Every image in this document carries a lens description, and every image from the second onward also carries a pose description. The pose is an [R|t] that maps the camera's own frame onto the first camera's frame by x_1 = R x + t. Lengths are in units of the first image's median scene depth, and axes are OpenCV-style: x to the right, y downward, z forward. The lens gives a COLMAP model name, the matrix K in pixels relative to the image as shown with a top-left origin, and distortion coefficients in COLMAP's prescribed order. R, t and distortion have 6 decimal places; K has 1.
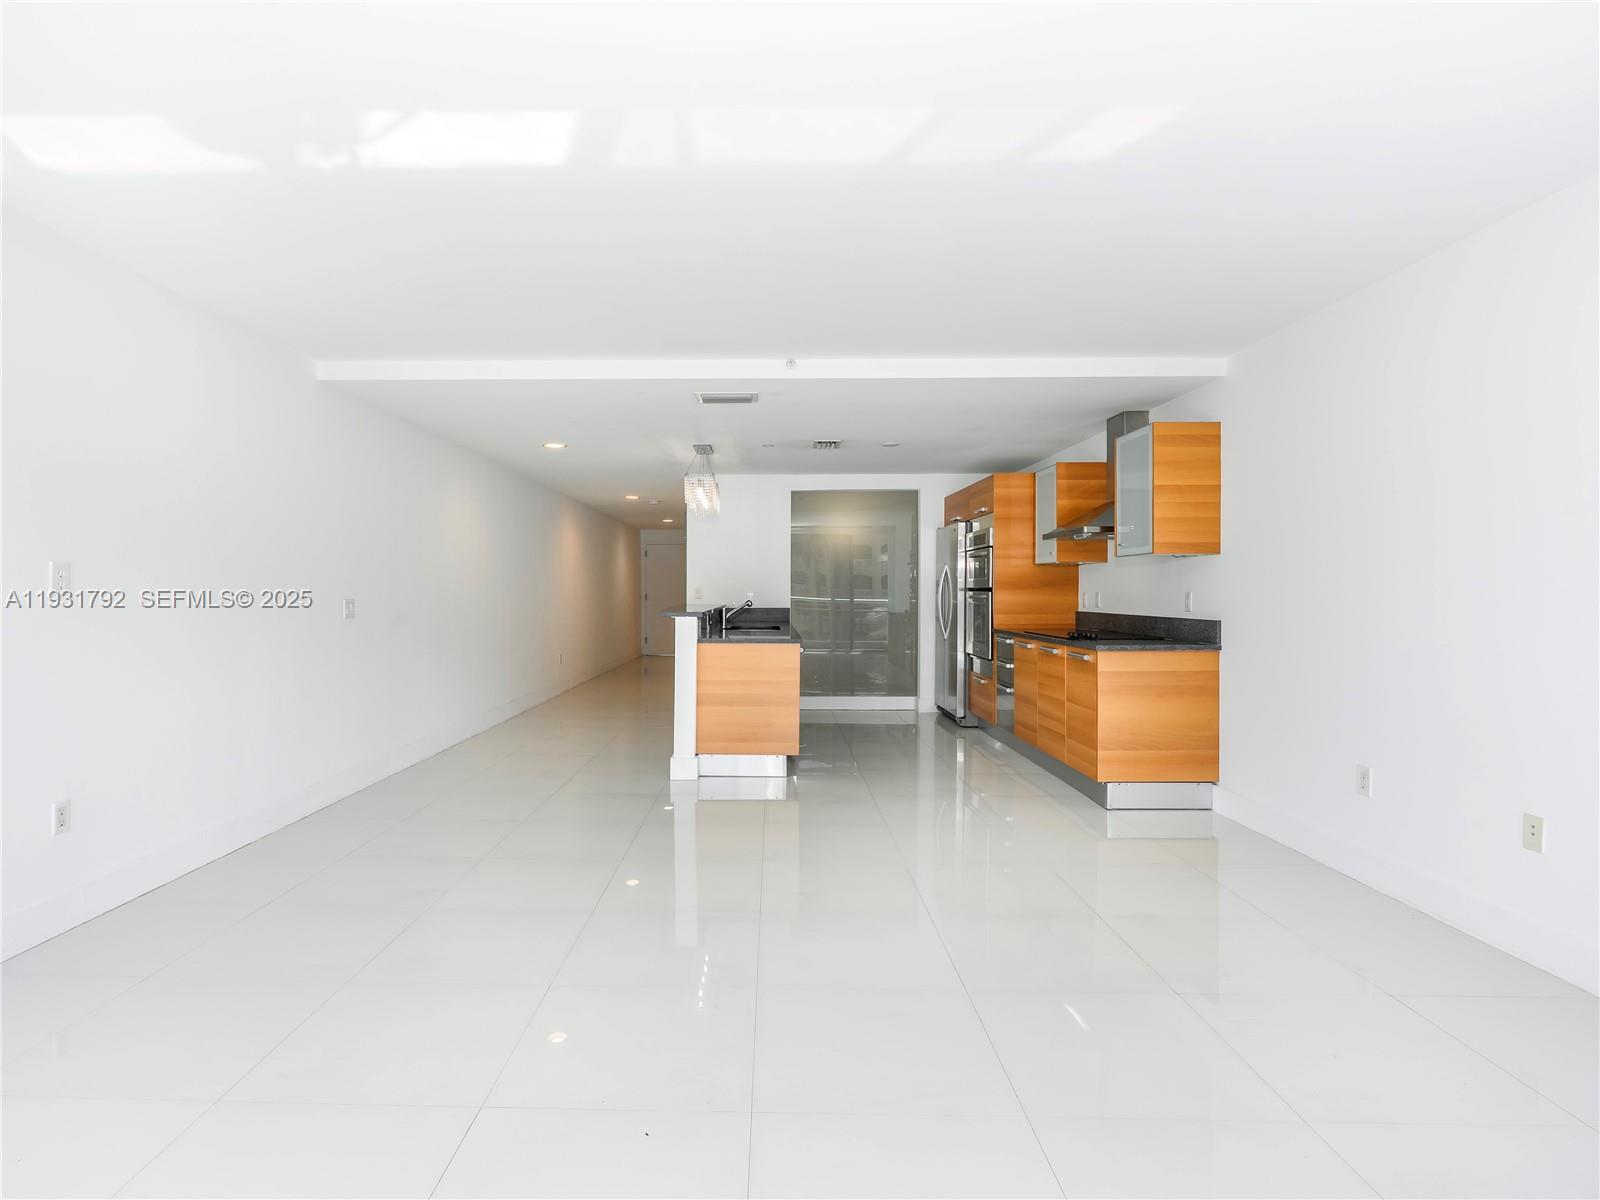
lens RADIAL K [[788.2, 0, 797.5], [0, 788.2, 596.5], [0, 0, 1]] dist [0.020168, -0.000335]
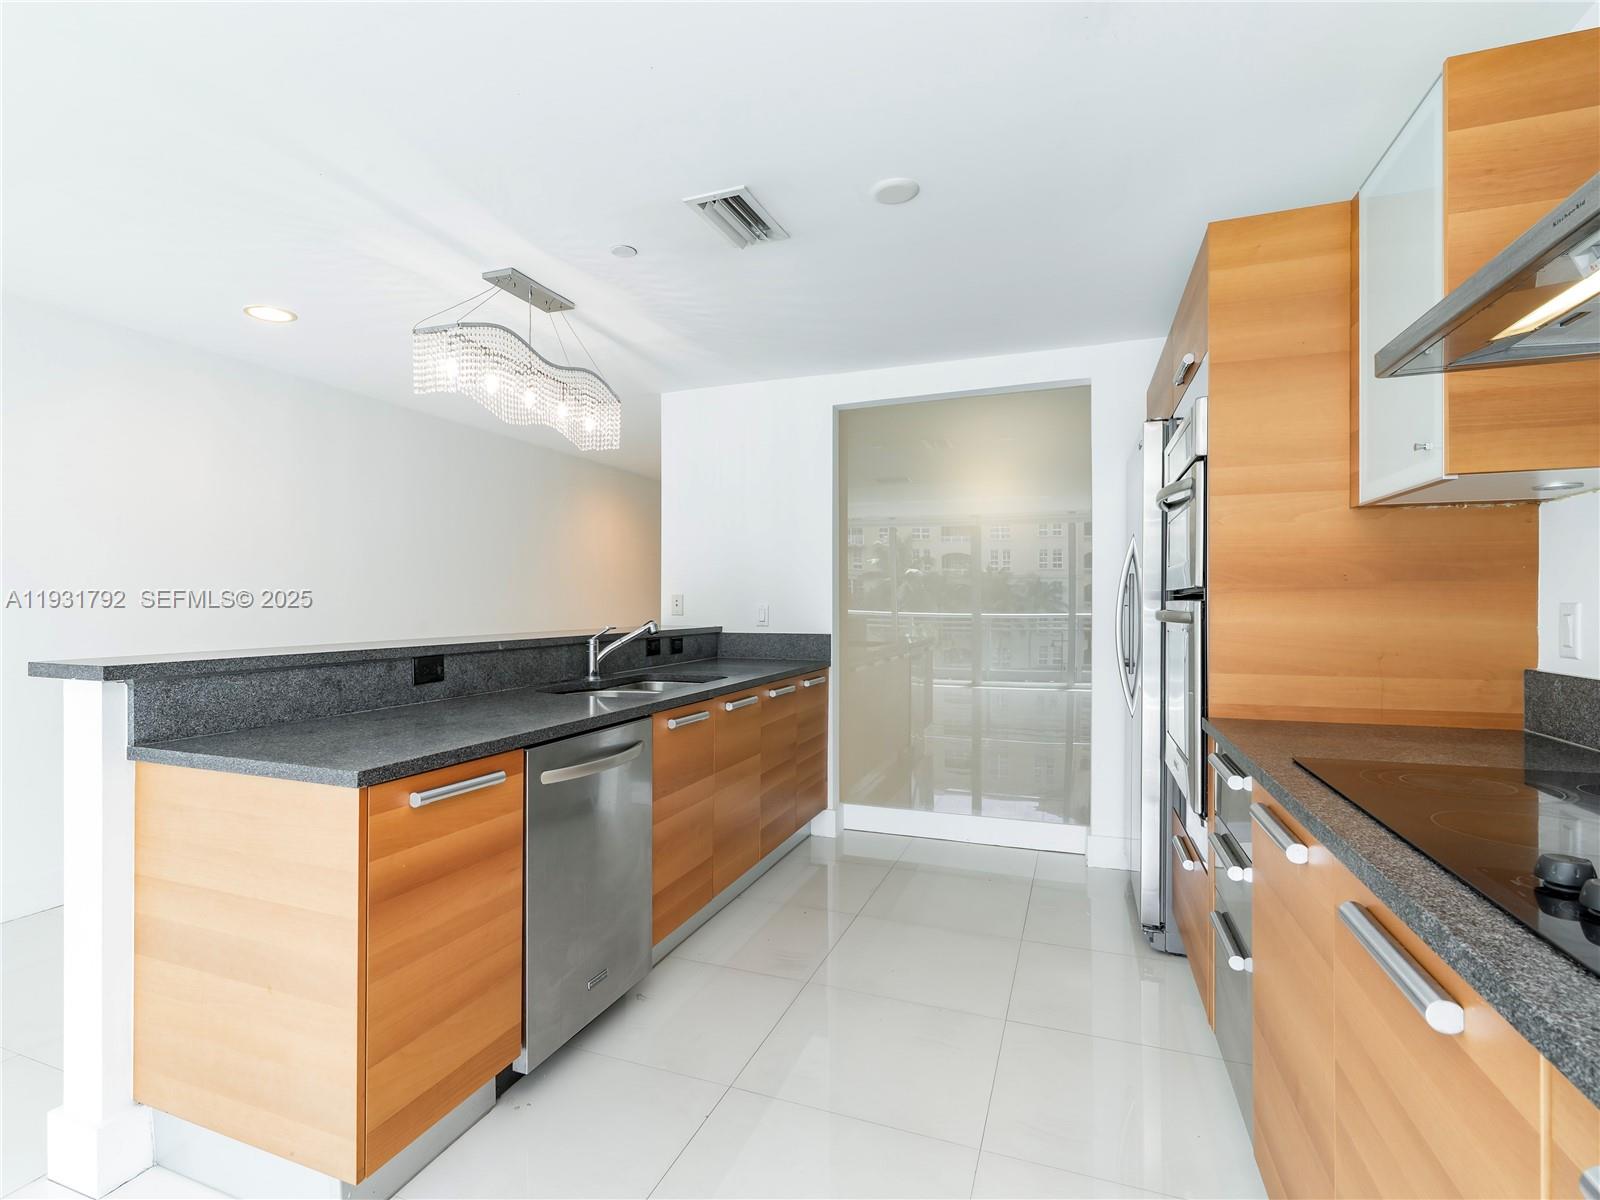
lens RADIAL K [[879.0, 0, 800.4], [0, 879.0, 602.1], [0, 0, 1]] dist [-0.003321, 0.000269]
pose [[0.951619, 0.000991, -0.307280, 0.200489], [-0.003583, 0.999963, -0.007870, -0.001914], [0.307260, 0.008590, 0.951587, 0.616023]]
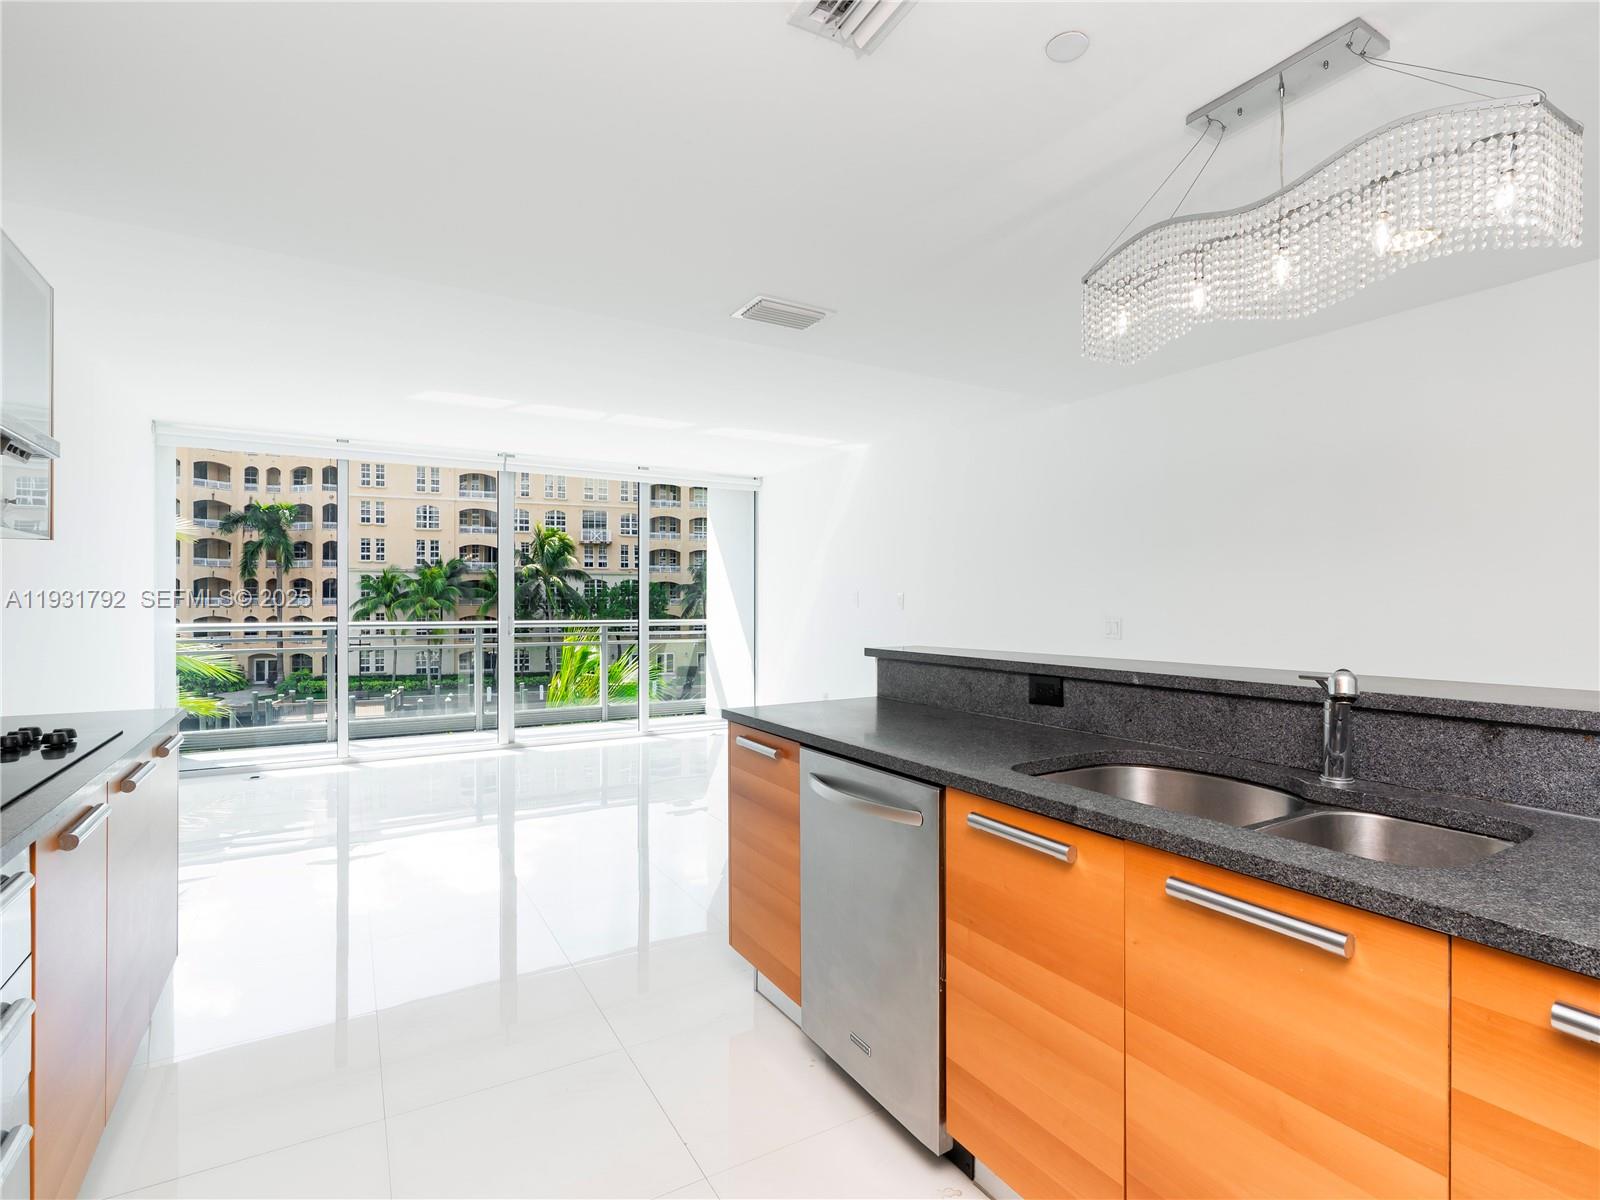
lens RADIAL K [[788.2, 0, 805.6], [0, 788.2, 610.7], [0, 0, 1]] dist [0.020168, -0.000335]
pose [[-0.868314, 0.004183, -0.495997, 0.159392], [-0.002907, 0.999904, 0.013523, -0.013281], [0.496006, 0.013184, -0.868219, 1.312395]]
